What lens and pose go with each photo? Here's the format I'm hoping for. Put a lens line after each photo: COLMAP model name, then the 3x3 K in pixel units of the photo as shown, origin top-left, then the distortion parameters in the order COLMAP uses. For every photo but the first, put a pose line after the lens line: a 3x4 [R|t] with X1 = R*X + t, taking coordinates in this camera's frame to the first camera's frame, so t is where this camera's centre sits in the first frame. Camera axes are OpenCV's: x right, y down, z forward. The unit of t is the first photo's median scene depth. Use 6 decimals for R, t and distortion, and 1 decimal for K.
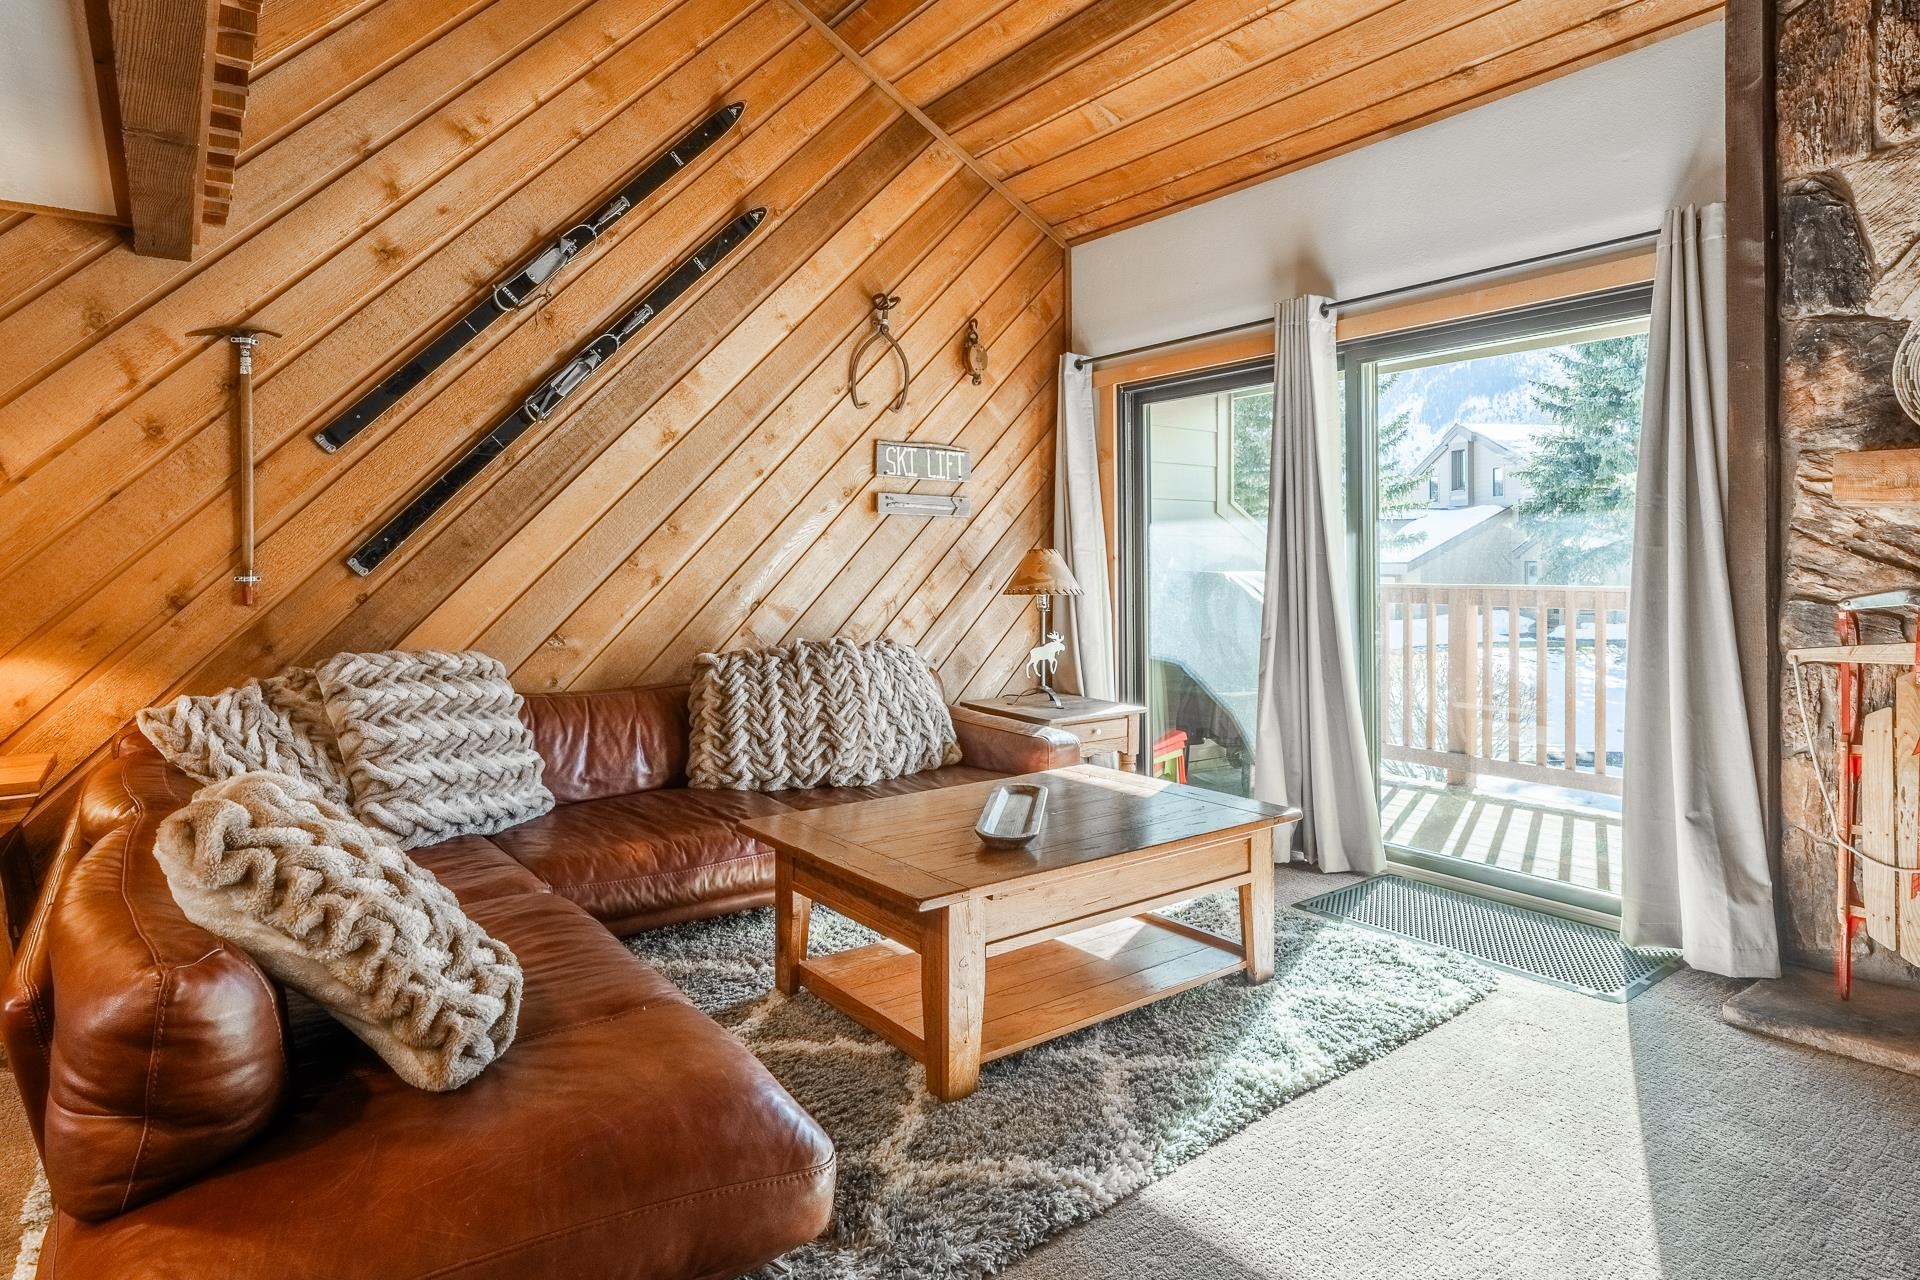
lens RADIAL K [[1046.0, 0, 925.7], [0, 1046.0, 558.8], [0, 0, 1]] dist [-0.000336, -0.000669]
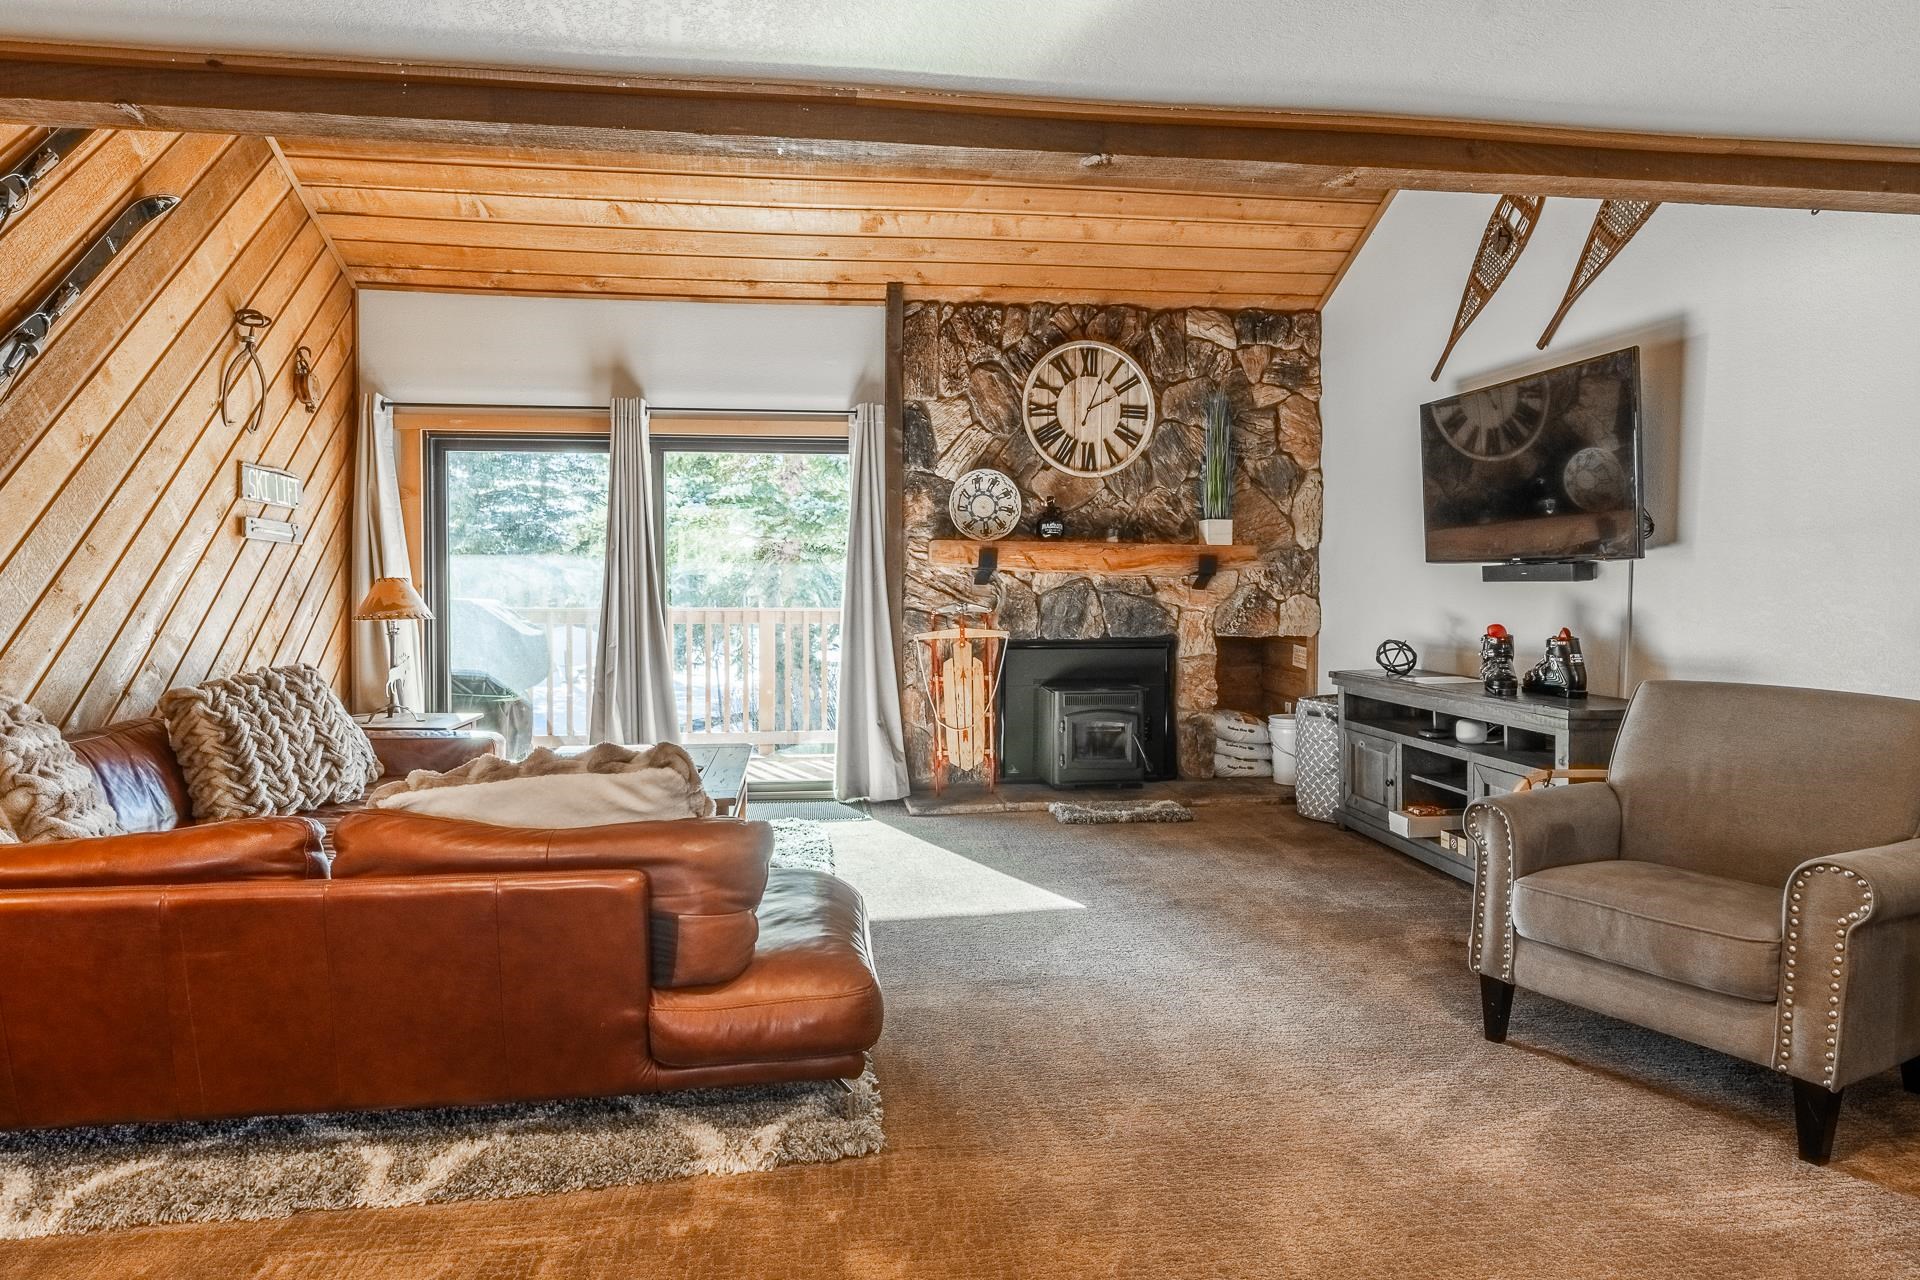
lens RADIAL K [[1072.8, 0, 933.4], [0, 1072.8, 606.4], [0, 0, 1]] dist [-0.000780, -0.001441]
pose [[0.484810, -0.008494, 0.874578, -0.734163], [-0.005918, 0.999898, 0.012991, 0.003719], [-0.874599, -0.011474, 0.484711, -0.036894]]
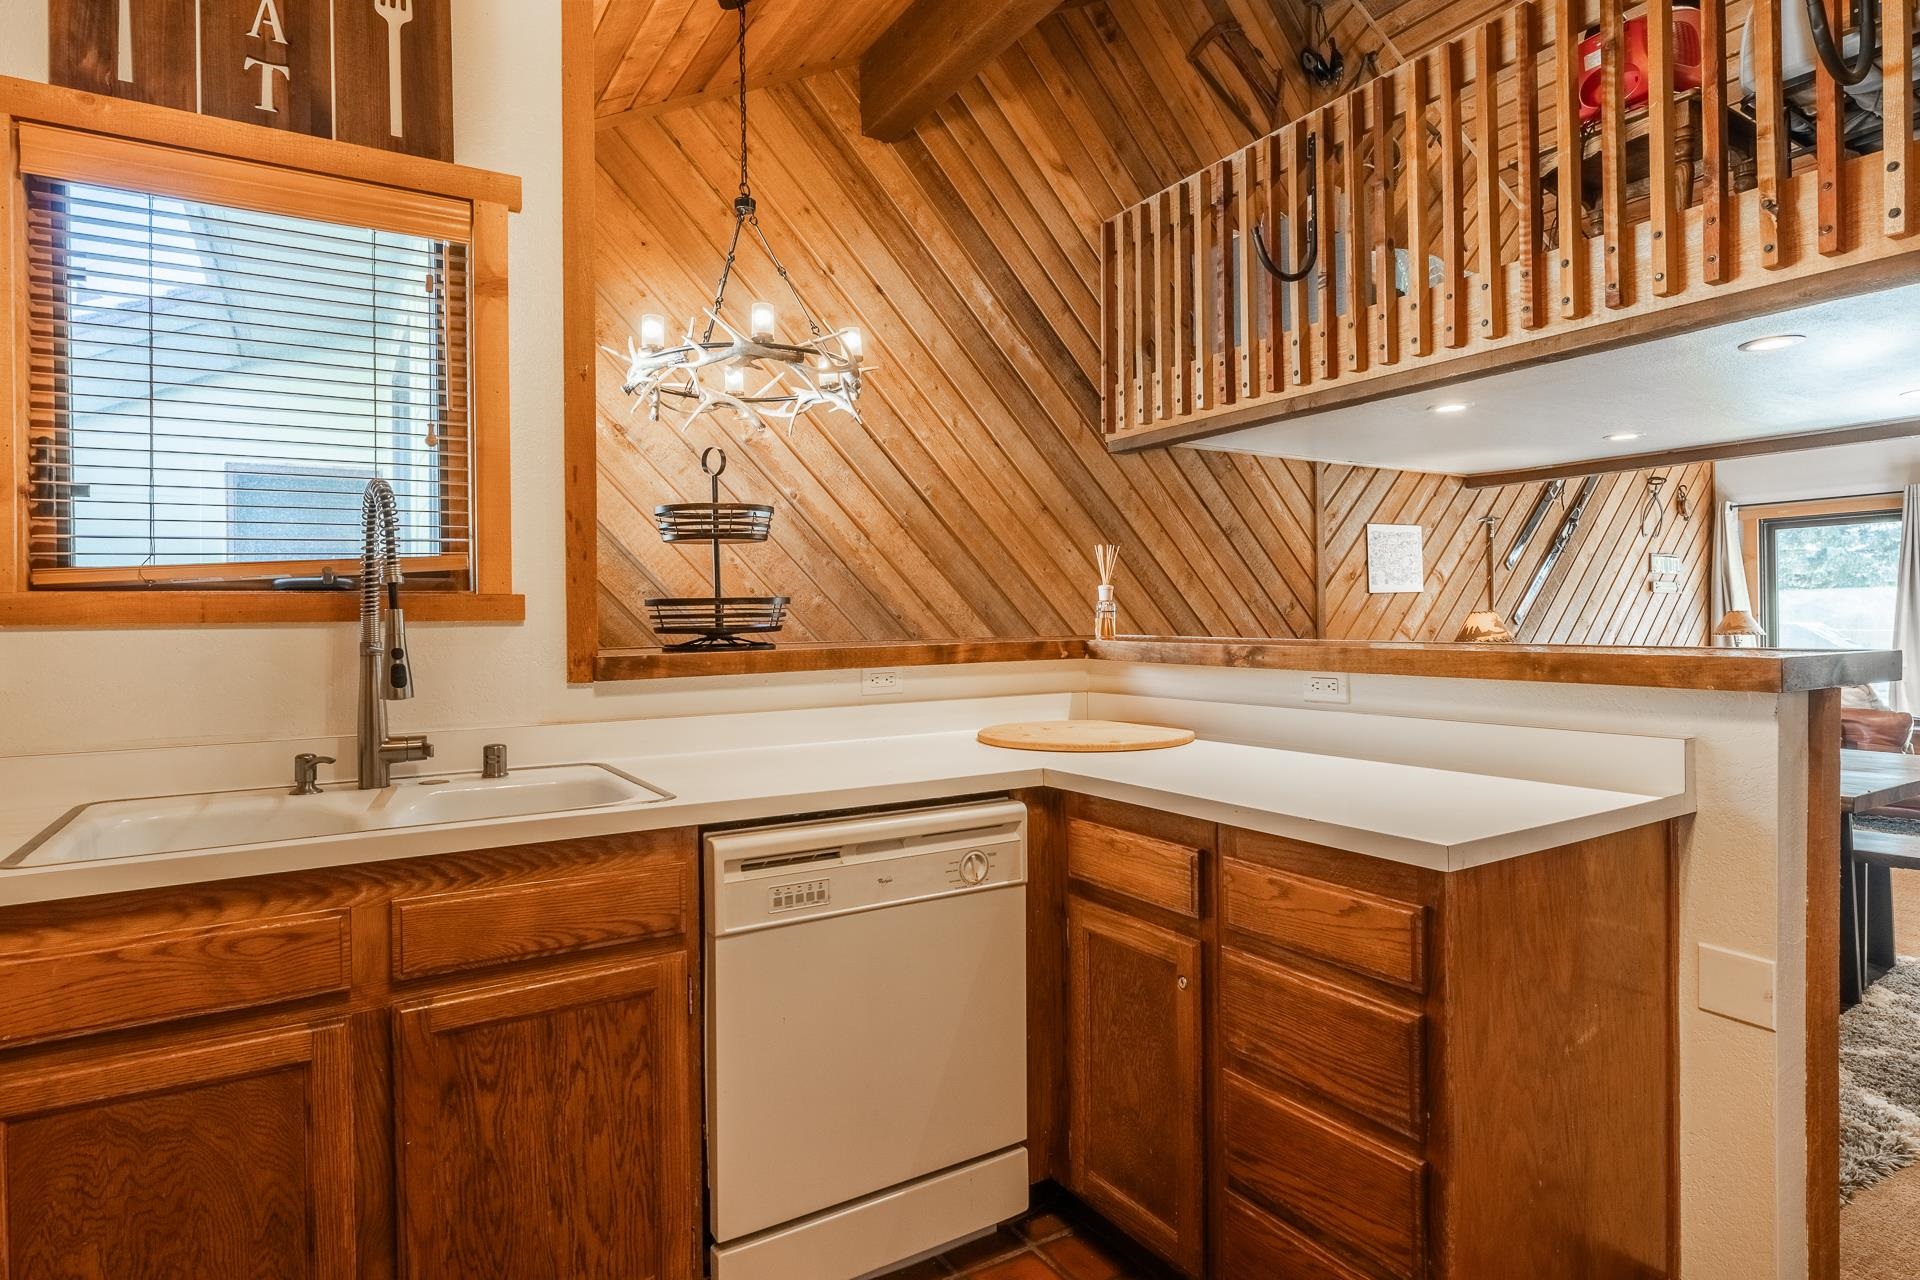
lens RADIAL K [[1019.6, 0, 944.3], [0, 1019.6, 621.2], [0, 0, 1]] dist [-0.001648, -0.000239]
pose [[0.997607, -0.005781, -0.068902, -1.466992], [0.005970, 0.999979, 0.002539, -0.003628], [0.068886, -0.002944, 0.997620, -1.136943]]
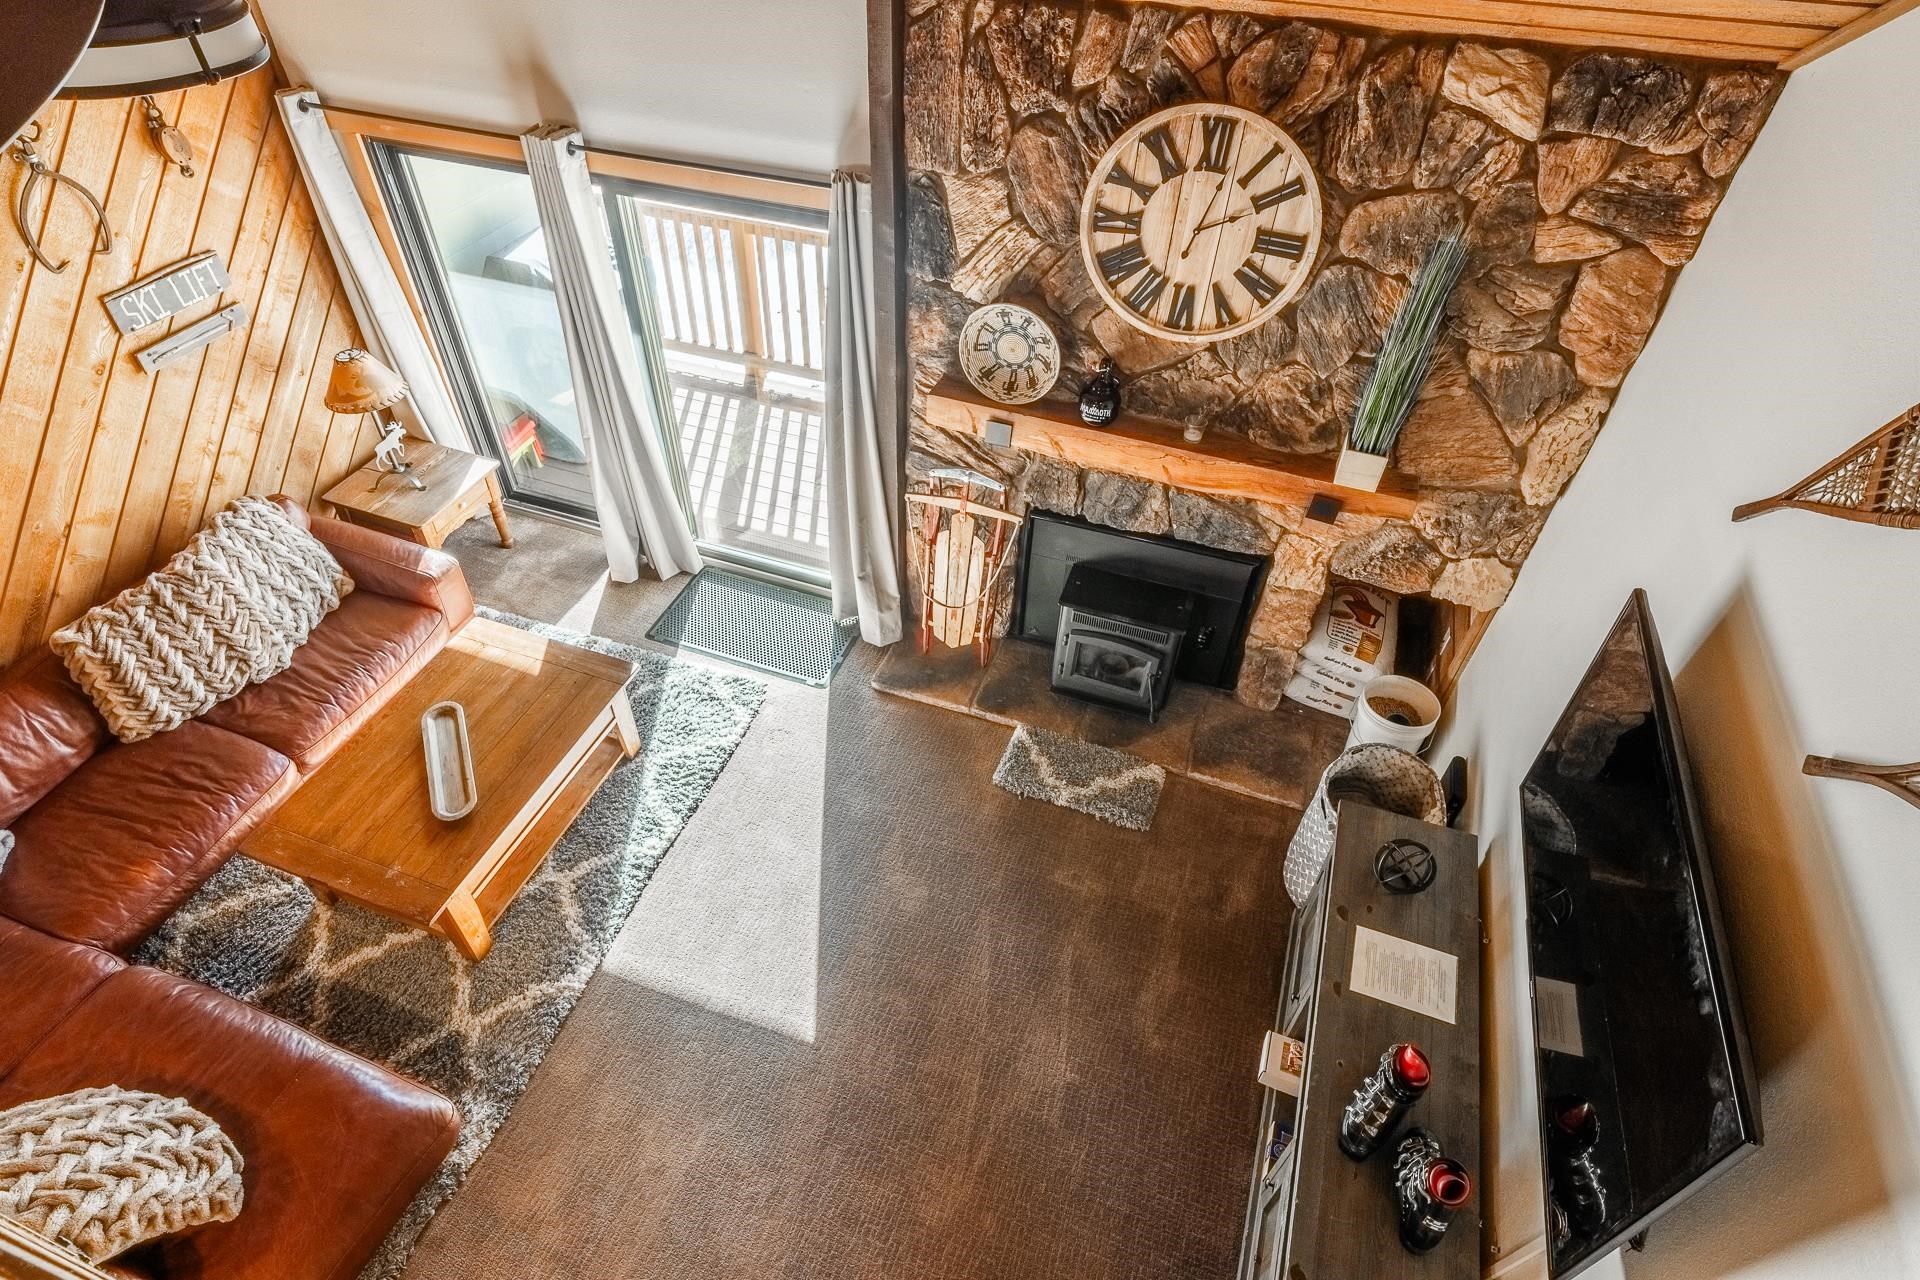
lens RADIAL K [[1017.9, 0, 931.2], [0, 1017.9, 644.1], [0, 0, 1]] dist [-0.000715, -0.001433]
pose [[0.833896, -0.376045, 0.403990, 0.096984], [-0.018229, 0.712805, 0.701125, -0.632849], [-0.551620, -0.592030, 0.587551, -0.066154]]
